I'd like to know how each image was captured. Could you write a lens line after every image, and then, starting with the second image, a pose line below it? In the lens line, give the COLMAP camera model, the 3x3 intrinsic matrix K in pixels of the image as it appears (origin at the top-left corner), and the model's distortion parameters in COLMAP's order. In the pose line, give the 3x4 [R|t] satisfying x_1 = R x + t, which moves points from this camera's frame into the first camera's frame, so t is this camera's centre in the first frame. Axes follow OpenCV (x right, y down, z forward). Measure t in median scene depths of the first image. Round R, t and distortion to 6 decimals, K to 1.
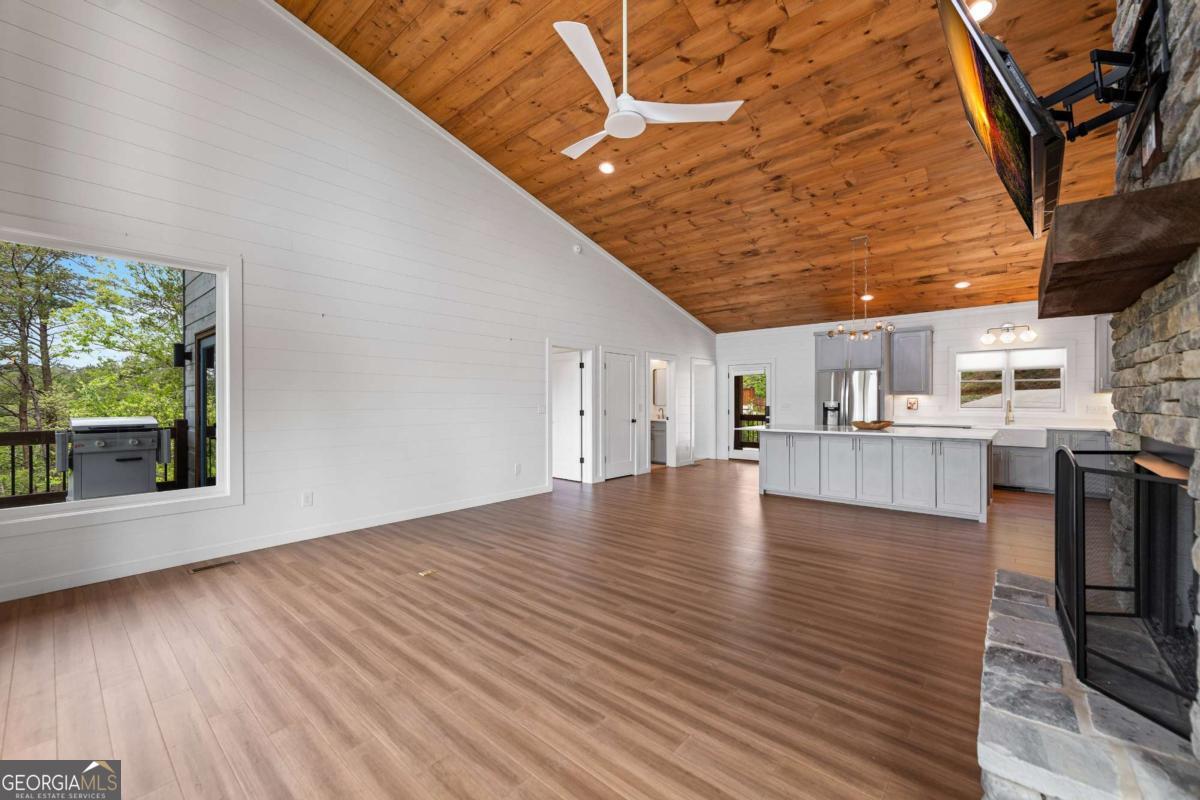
lens RADIAL K [[472.8, 0, 601.9], [0, 472.8, 403.5], [0, 0, 1]] dist [0.012904, -0.003191]
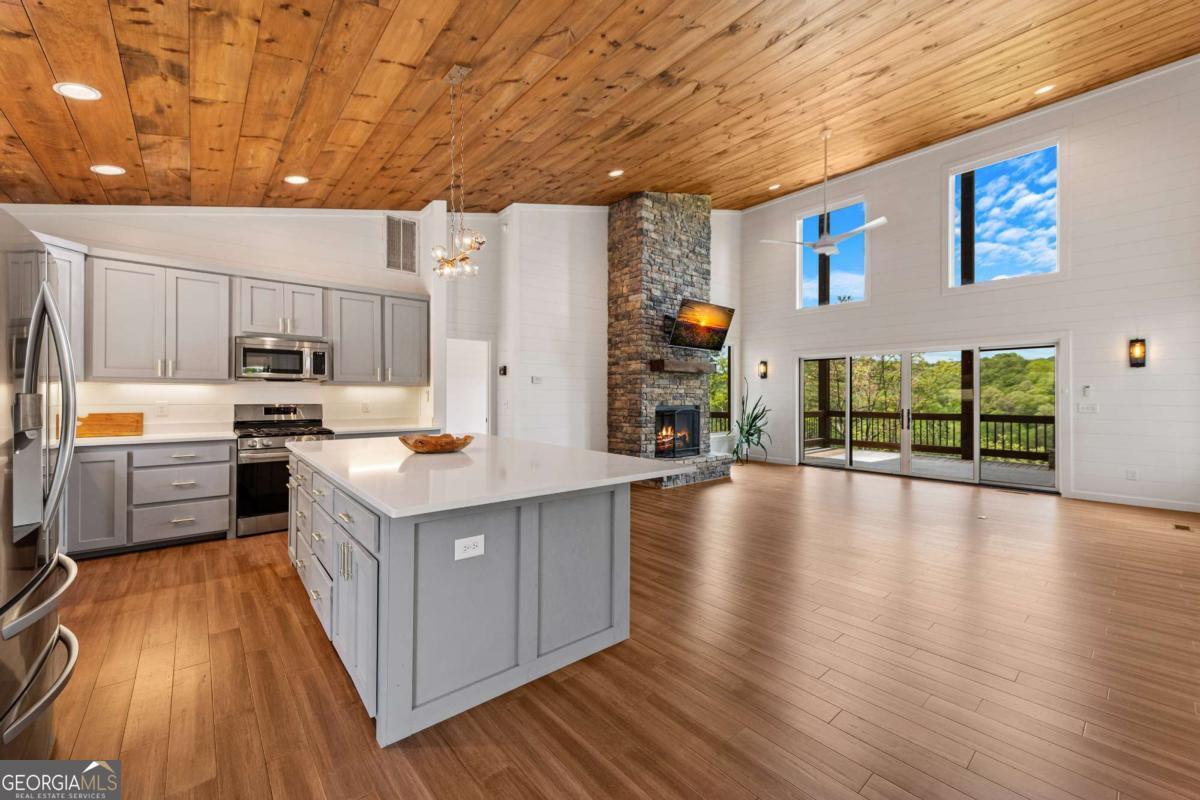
lens RADIAL K [[472.8, 0, 603.3], [0, 472.8, 393.8], [0, 0, 1]] dist [0.012904, -0.003191]
pose [[-0.989476, -0.002148, 0.144681, 0.375292], [-0.002457, 0.999995, -0.001958, -0.008971], [-0.144676, -0.002293, -0.989476, 1.736726]]
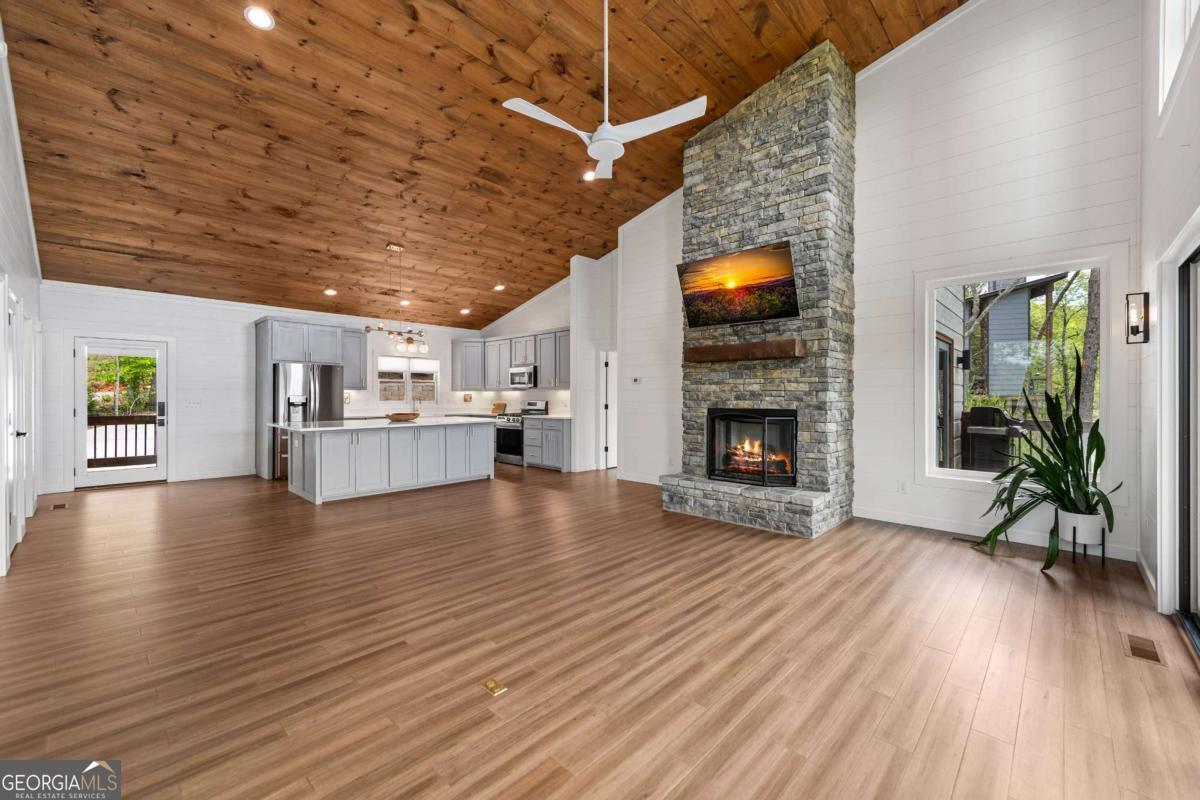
lens RADIAL K [[482.8, 0, 602.5], [0, 482.8, 397.0], [0, 0, 1]] dist [0.009945, -0.003542]
pose [[0.047020, 0.000038, 0.998894, -0.638941], [0.002311, 0.999997, -0.000147, -0.001181], [-0.998891, 0.002315, 0.047020, 0.557727]]
